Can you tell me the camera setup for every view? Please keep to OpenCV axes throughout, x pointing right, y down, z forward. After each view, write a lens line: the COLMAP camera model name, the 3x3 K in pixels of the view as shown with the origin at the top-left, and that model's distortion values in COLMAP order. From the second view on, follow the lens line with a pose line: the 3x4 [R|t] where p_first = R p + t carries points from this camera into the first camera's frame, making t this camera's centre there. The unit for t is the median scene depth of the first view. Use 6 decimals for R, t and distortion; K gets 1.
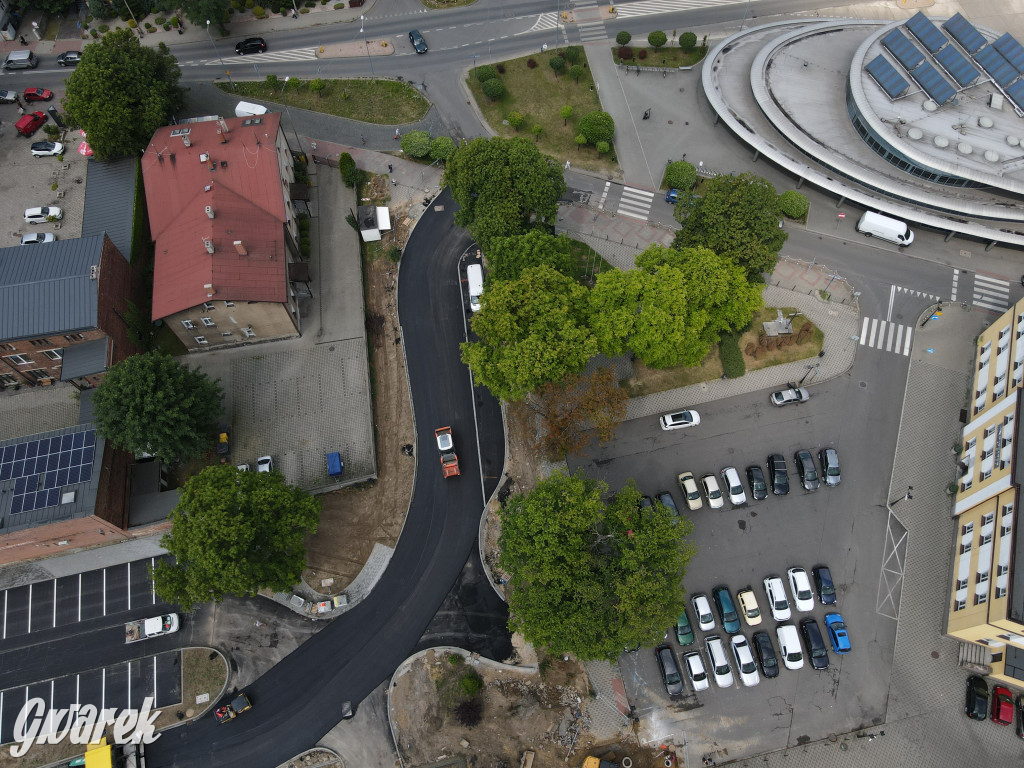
lens RADIAL K [[748.9, 0, 511.2], [0, 748.9, 380.6], [0, 0, 1]] dist [-0.000358, 0.031031]
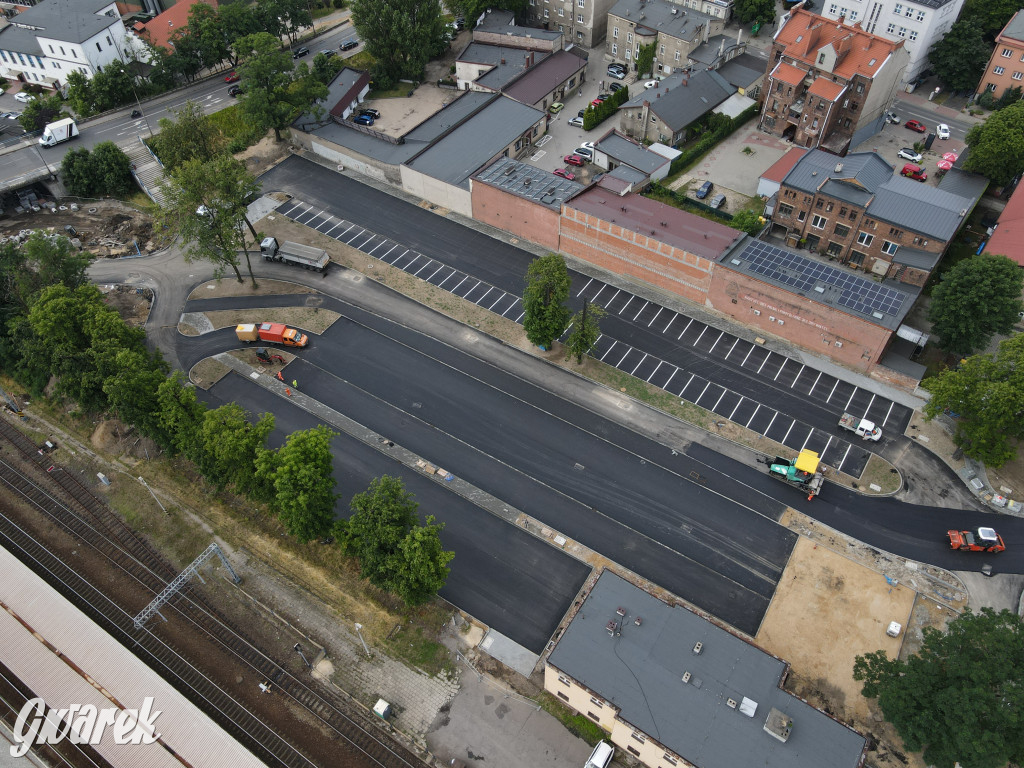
lens RADIAL K [[747.2, 0, 511.9], [0, 747.2, 381.1], [0, 0, 1]] dist [0.015257, 0.004758]
pose [[0.679408, 0.549113, -0.486703, -0.290731], [-0.653635, 0.754316, -0.061391, 0.720963], [0.333417, 0.359835, 0.871408, -0.352831]]
